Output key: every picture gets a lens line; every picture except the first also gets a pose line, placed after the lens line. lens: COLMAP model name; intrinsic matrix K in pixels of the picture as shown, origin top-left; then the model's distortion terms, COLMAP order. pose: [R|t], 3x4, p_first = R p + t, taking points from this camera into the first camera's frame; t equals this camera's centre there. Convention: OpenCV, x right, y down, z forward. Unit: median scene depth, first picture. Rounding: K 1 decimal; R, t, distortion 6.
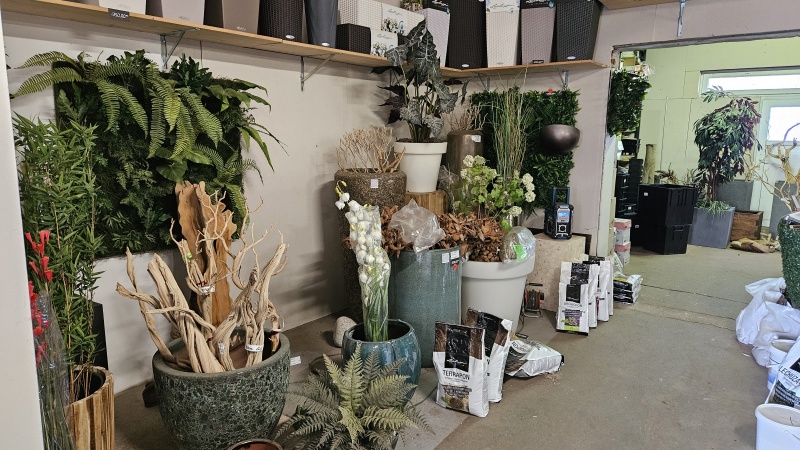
lens RADIAL K [[530.3, 0, 396.6], [0, 530.3, 223.7], [0, 0, 1]] dist [0.006066, 0.002483]
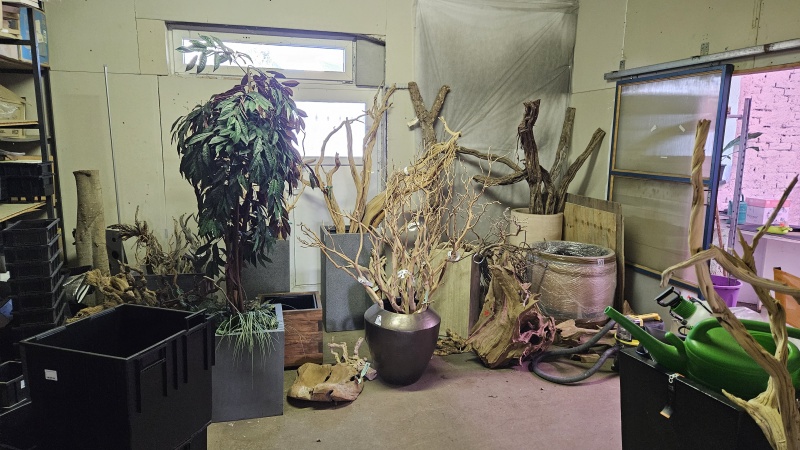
lens RADIAL K [[530.3, 0, 396.6], [0, 530.3, 223.7], [0, 0, 1]] dist [0.006066, 0.002483]
pose [[0.624038, -0.128568, 0.770744, 0.356139], [0.127987, 0.989868, 0.061494, -0.122634], [-0.770841, 0.060271, 0.634170, 0.636117]]
